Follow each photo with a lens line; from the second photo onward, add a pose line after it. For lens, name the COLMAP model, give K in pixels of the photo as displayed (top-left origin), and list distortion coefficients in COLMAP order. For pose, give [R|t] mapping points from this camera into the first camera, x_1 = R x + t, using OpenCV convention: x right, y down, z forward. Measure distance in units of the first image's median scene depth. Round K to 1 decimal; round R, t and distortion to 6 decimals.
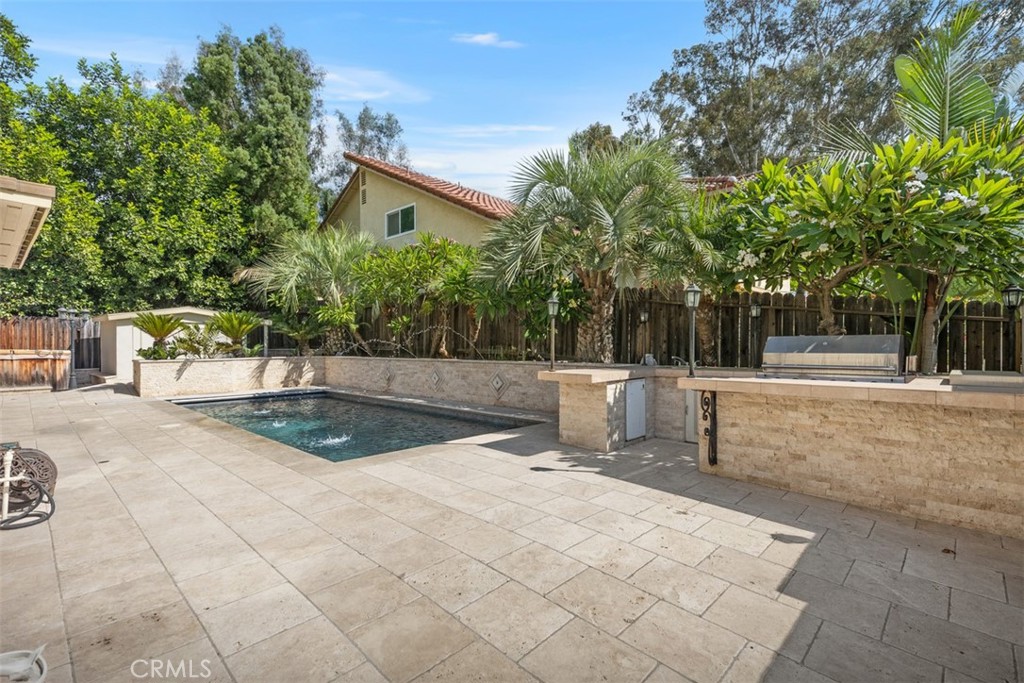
lens RADIAL K [[462.7, 0, 511.4], [0, 462.7, 341.2], [0, 0, 1]] dist [0.009427, -0.002334]
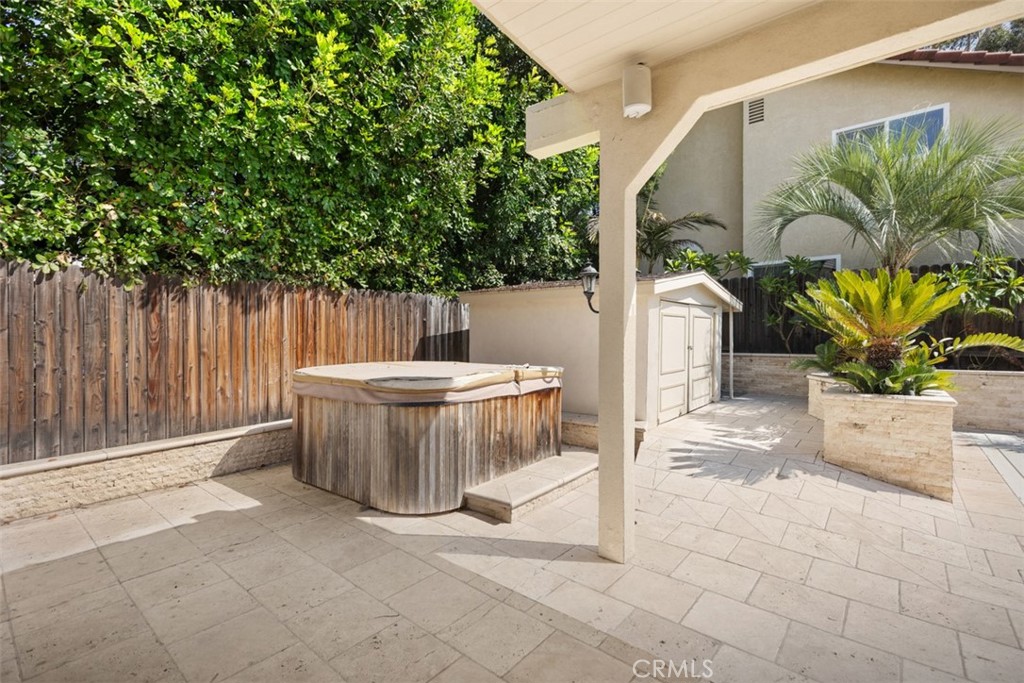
lens RADIAL K [[462.7, 0, 511.0], [0, 462.7, 336.5], [0, 0, 1]] dist [0.009427, -0.002334]
pose [[0.997796, -0.001842, 0.066332, -0.880445], [0.001573, 0.999990, 0.004114, -0.007385], [-0.066339, -0.004000, 0.997789, 0.502184]]
